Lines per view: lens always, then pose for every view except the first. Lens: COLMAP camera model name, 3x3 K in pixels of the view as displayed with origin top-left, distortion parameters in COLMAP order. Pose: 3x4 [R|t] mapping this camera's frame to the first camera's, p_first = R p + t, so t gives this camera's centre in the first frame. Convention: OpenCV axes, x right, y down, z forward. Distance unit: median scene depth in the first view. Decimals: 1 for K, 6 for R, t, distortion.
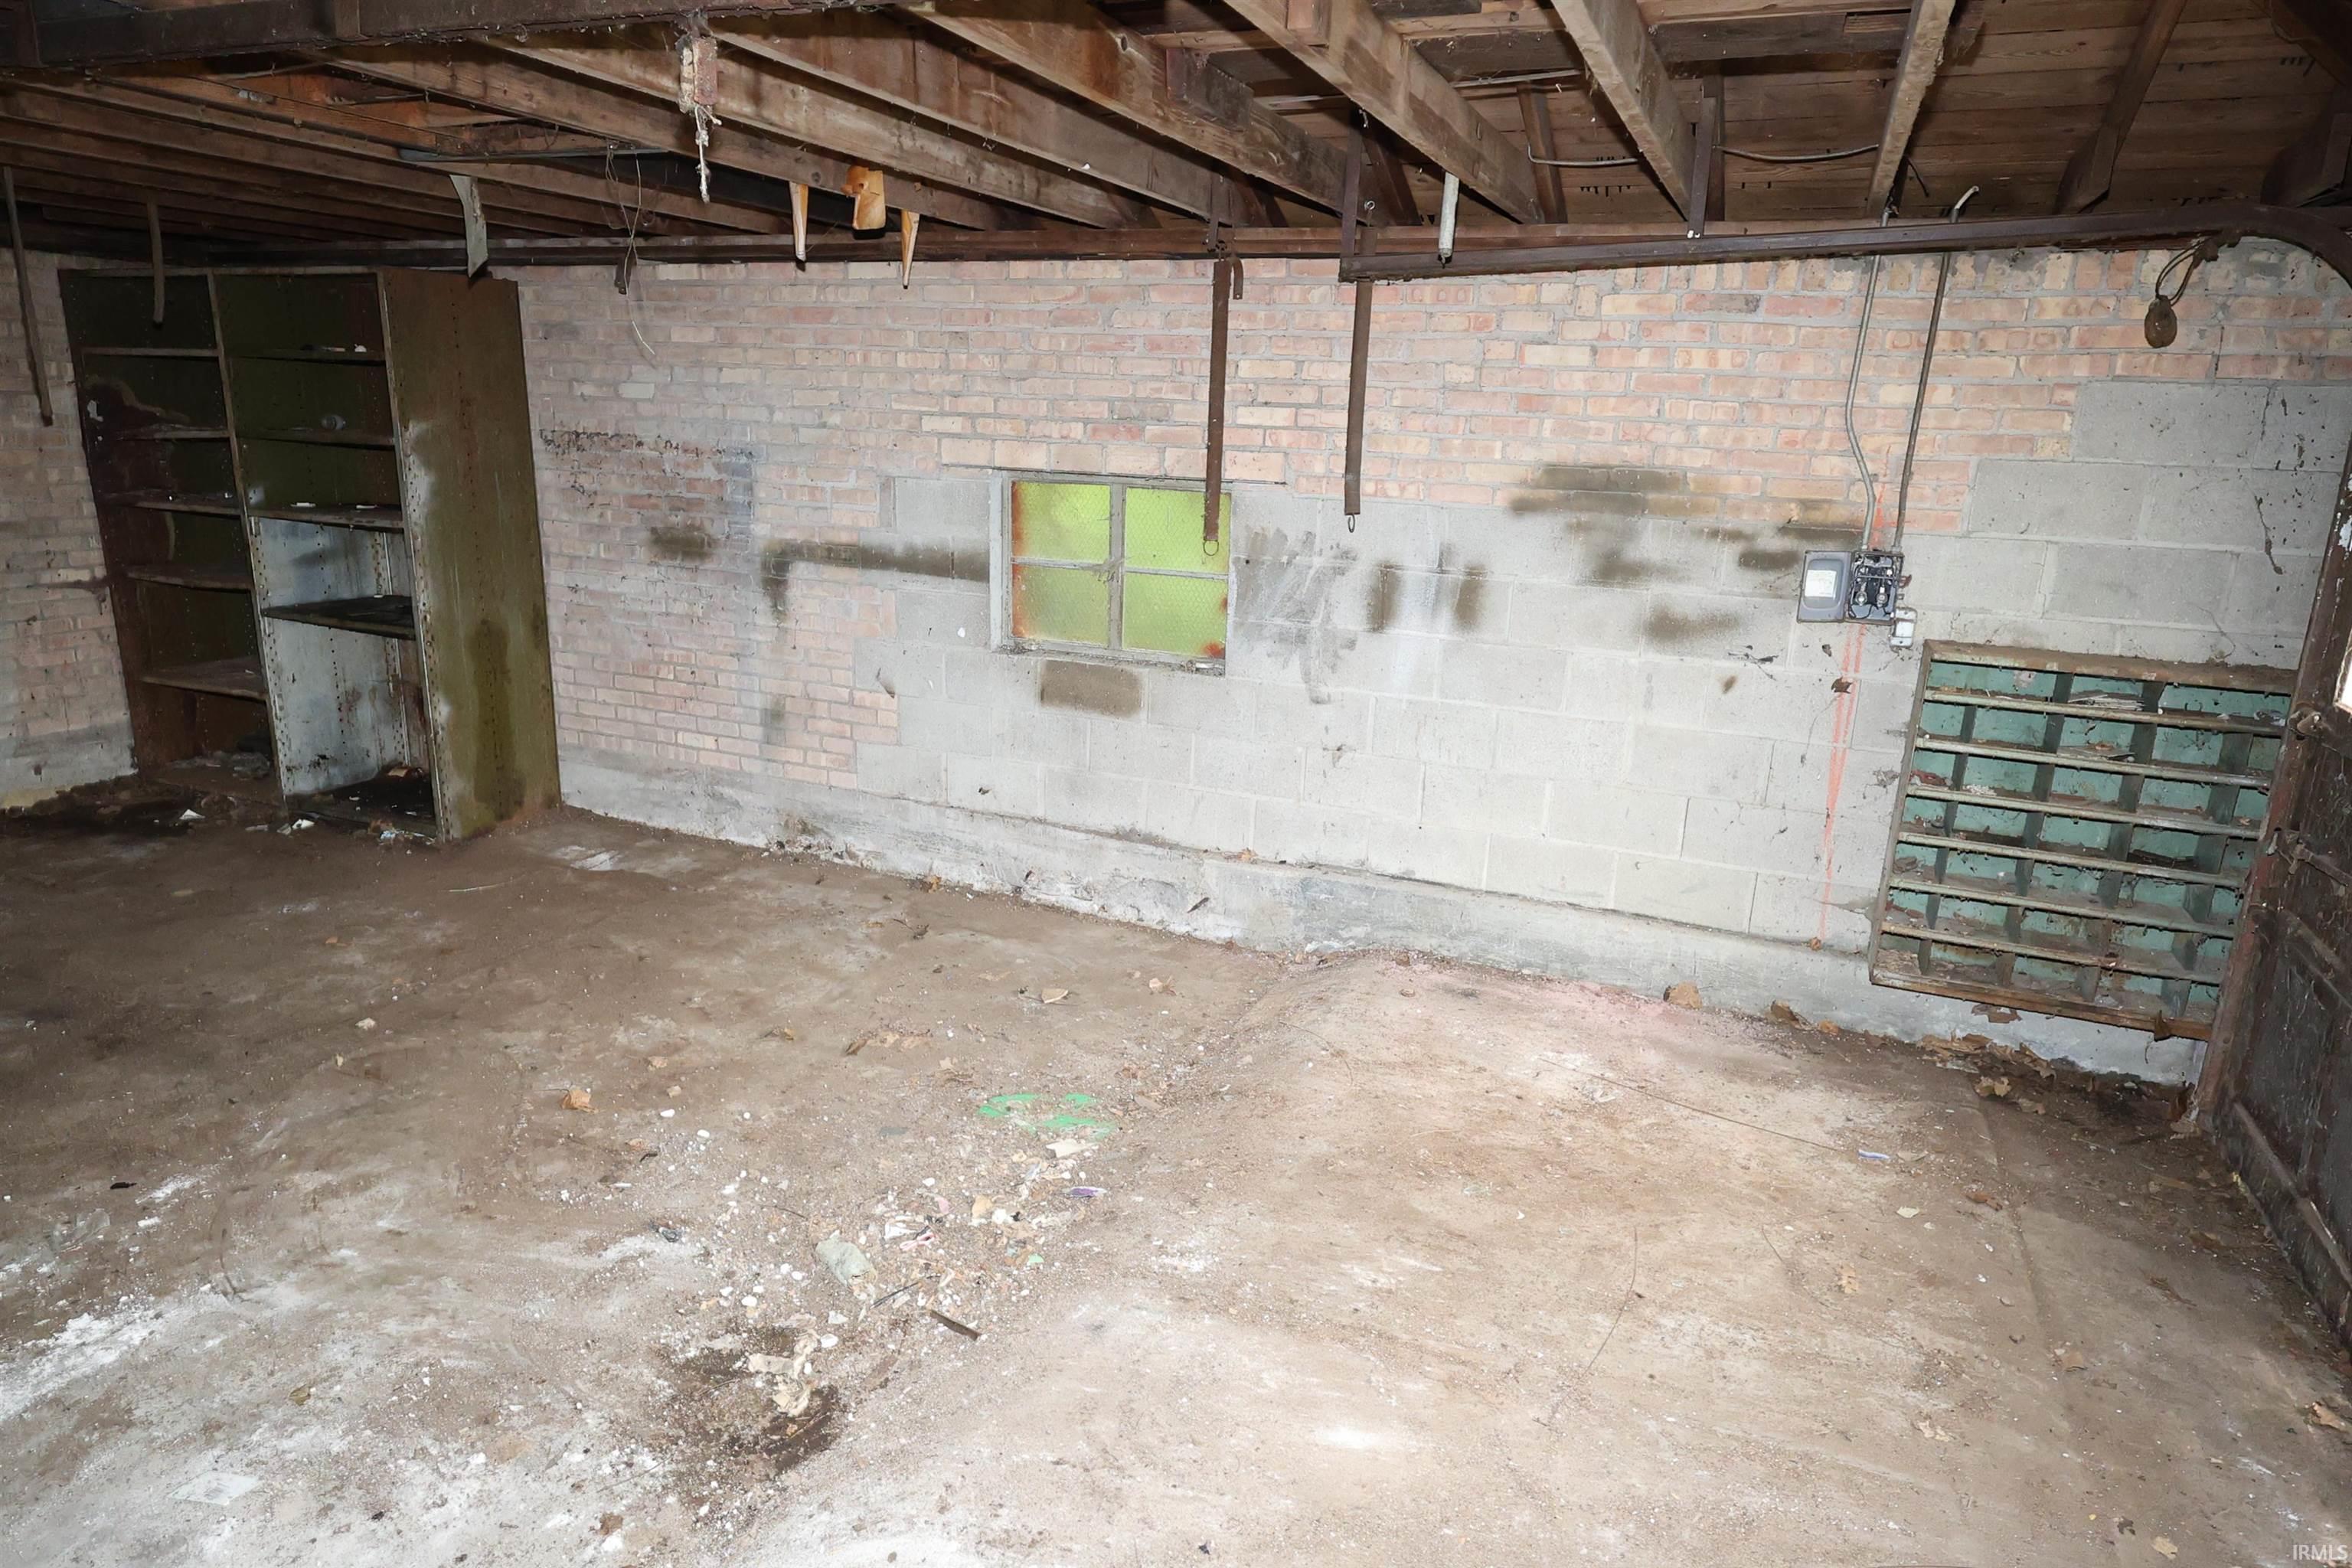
lens RADIAL K [[1400.1, 0, 1181.5], [0, 1400.1, 786.5], [0, 0, 1]] dist [0.000644, 0.000470]
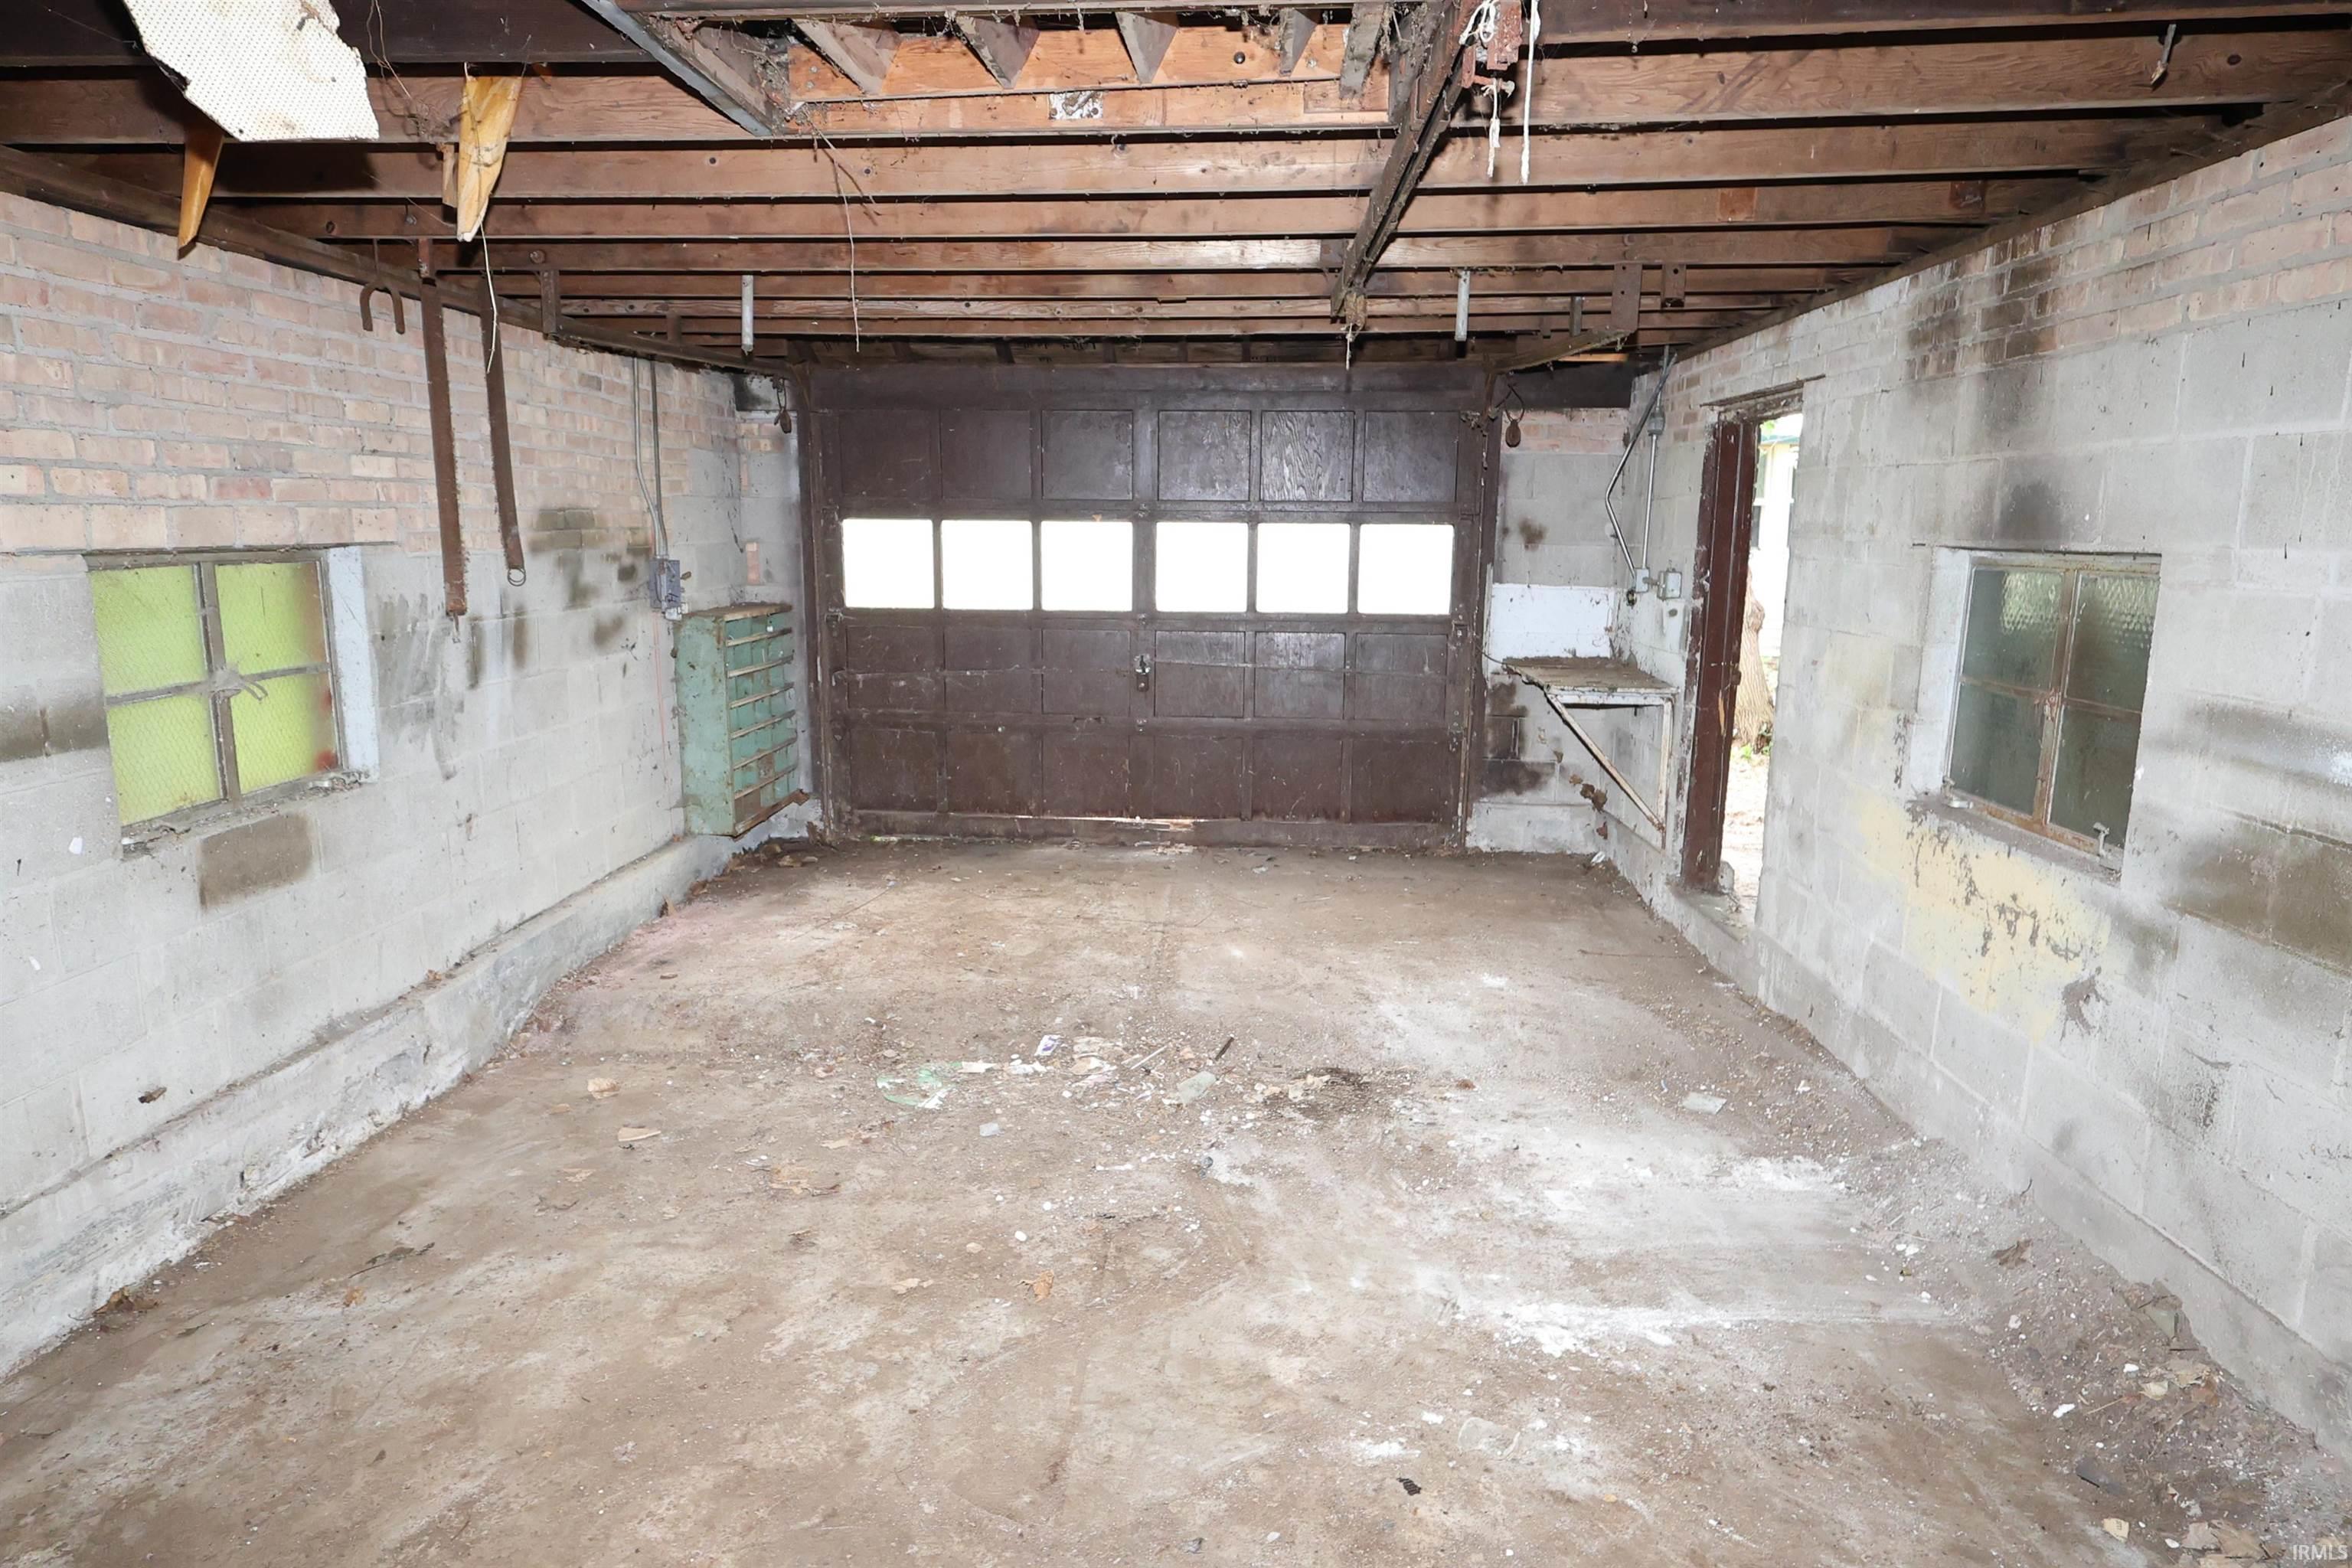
lens RADIAL K [[1400.1, 0, 1176.2], [0, 1400.1, 783.9], [0, 0, 1]] dist [0.000644, 0.000470]
pose [[-0.341802, -0.212247, 0.915491, -0.932641], [0.222794, 0.928090, 0.298349, -0.230721], [-0.912981, 0.305942, -0.269935, 0.843652]]
